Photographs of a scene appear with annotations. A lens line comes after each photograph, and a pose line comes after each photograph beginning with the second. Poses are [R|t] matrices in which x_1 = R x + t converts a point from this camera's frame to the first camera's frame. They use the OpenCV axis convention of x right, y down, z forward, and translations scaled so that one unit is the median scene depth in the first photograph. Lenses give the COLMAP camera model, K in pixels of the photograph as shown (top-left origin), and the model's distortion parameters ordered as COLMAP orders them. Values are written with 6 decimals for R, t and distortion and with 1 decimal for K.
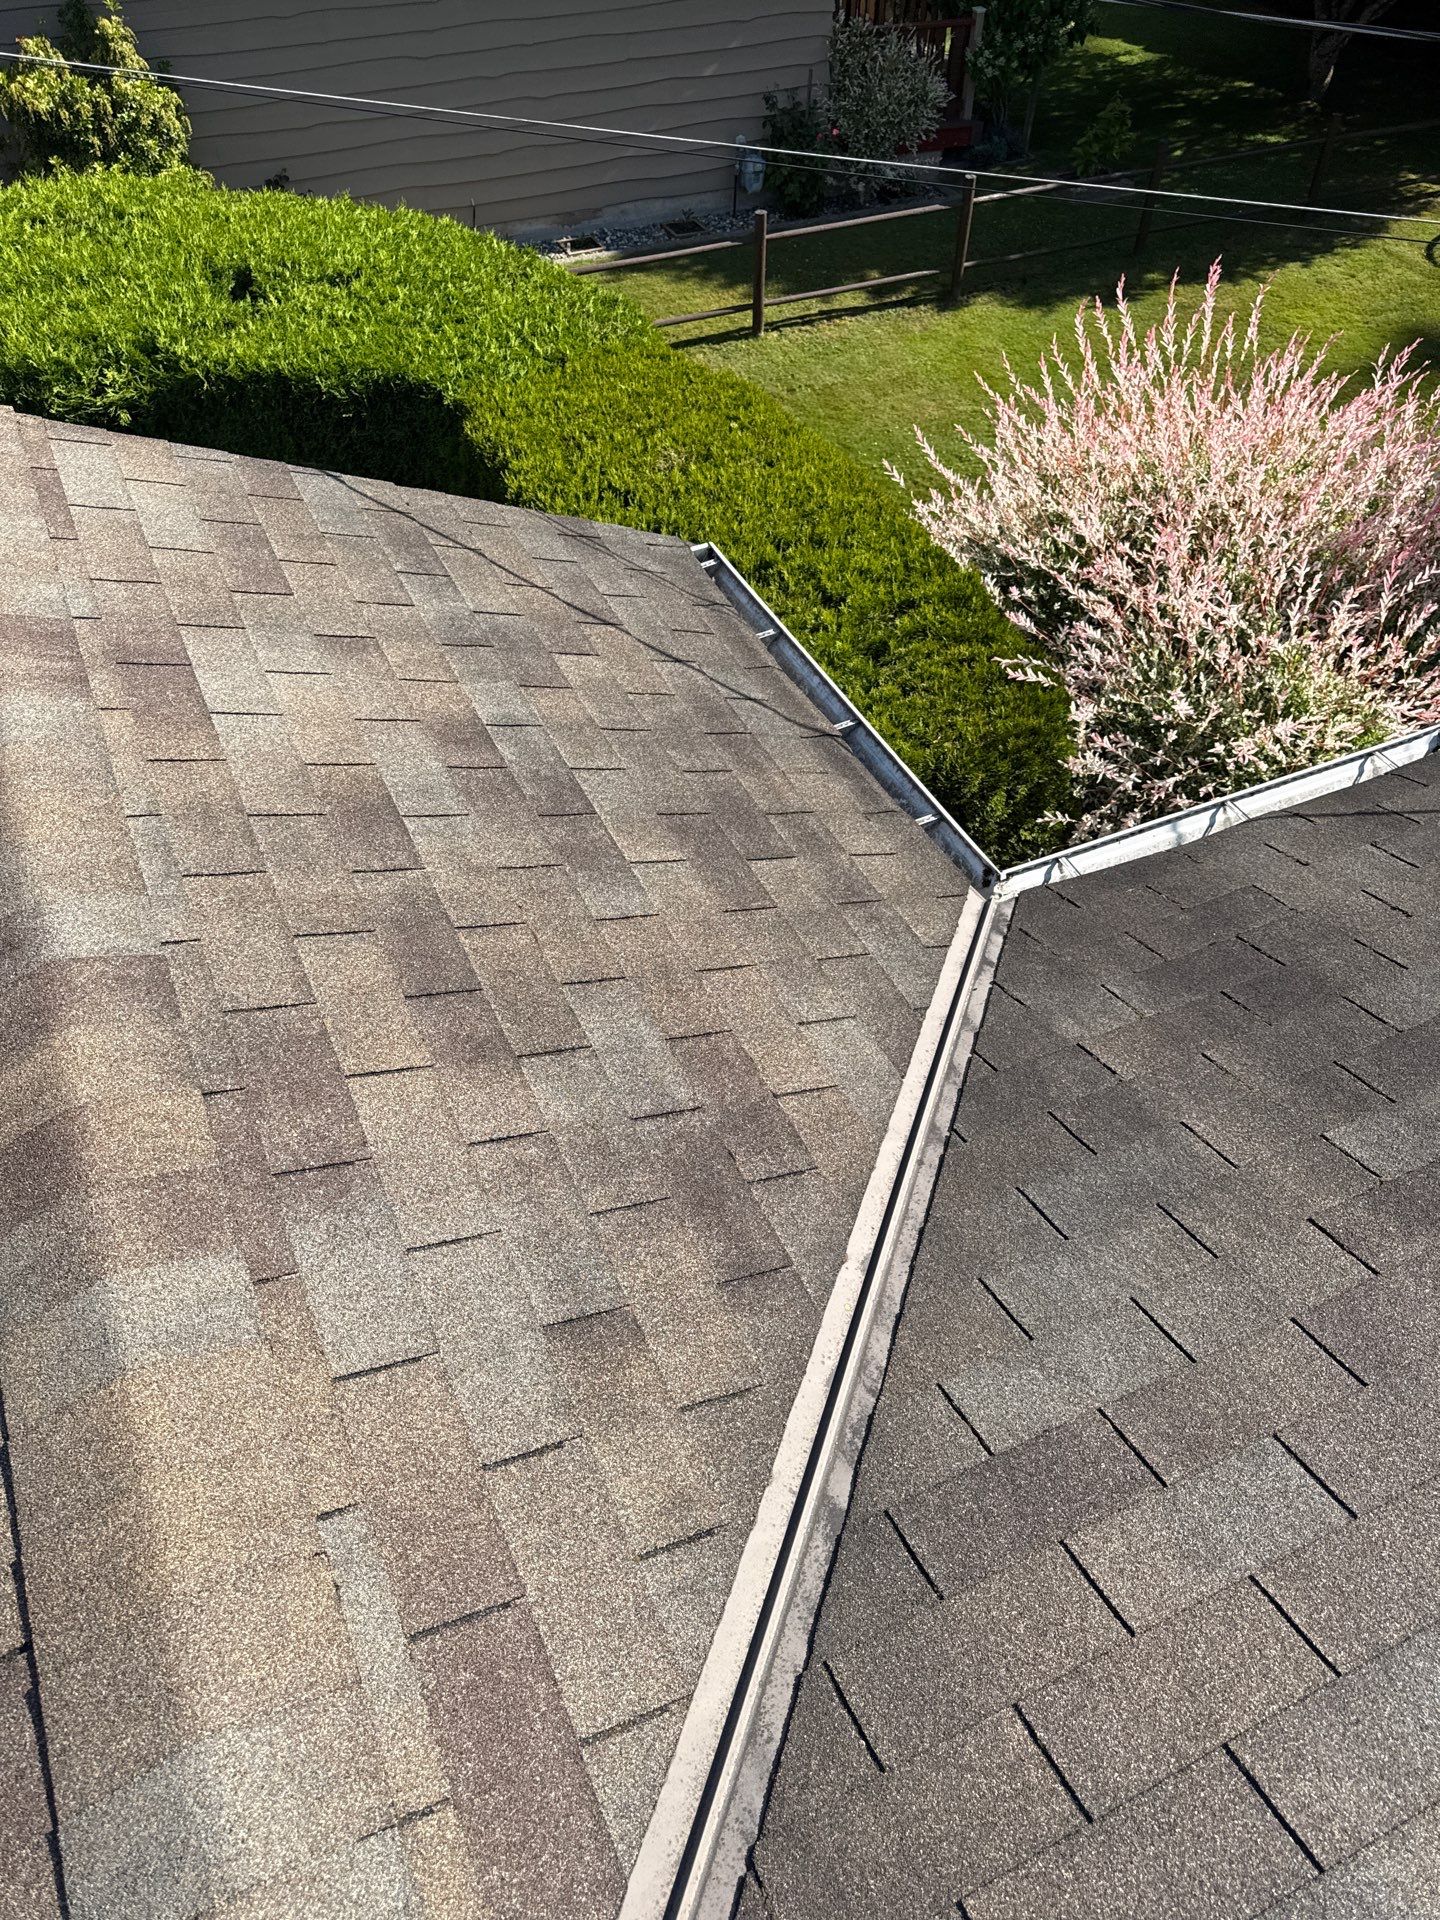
lens RADIAL K [[1356.5, 0, 706.7], [0, 1356.5, 958.0], [0, 0, 1]] dist [0.033409, -0.051429]
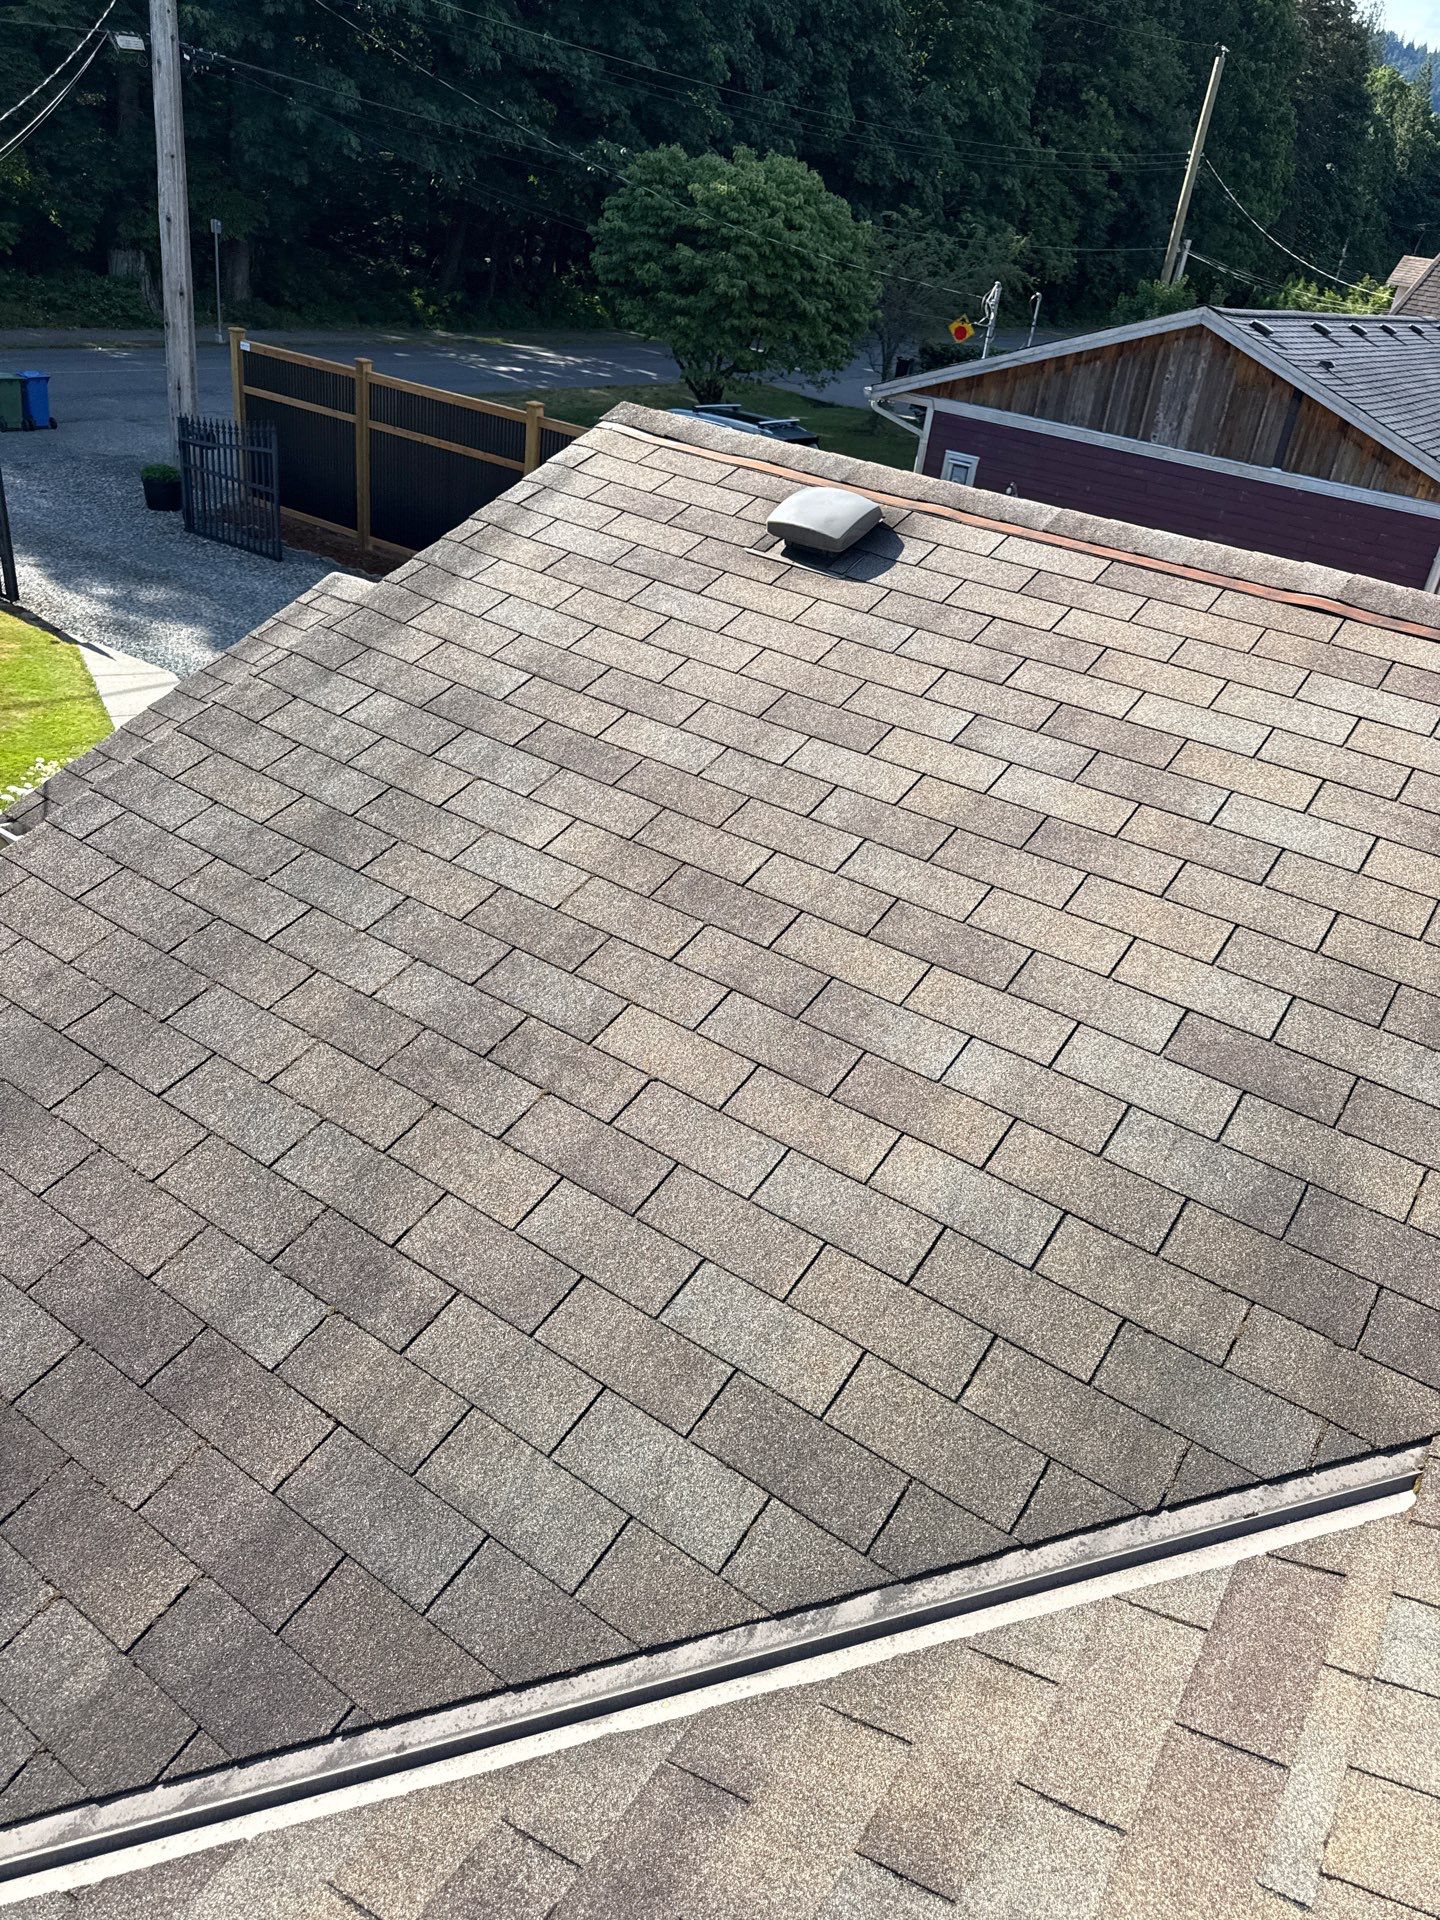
lens RADIAL K [[1353.9, 0, 751.7], [0, 1353.9, 960.1], [0, 0, 1]] dist [0.027834, -0.046926]
pose [[-0.525098, -0.479446, 0.703139, -0.403311], [0.534578, 0.457052, 0.710866, -0.722678], [-0.662193, 0.749156, 0.016304, 0.707510]]
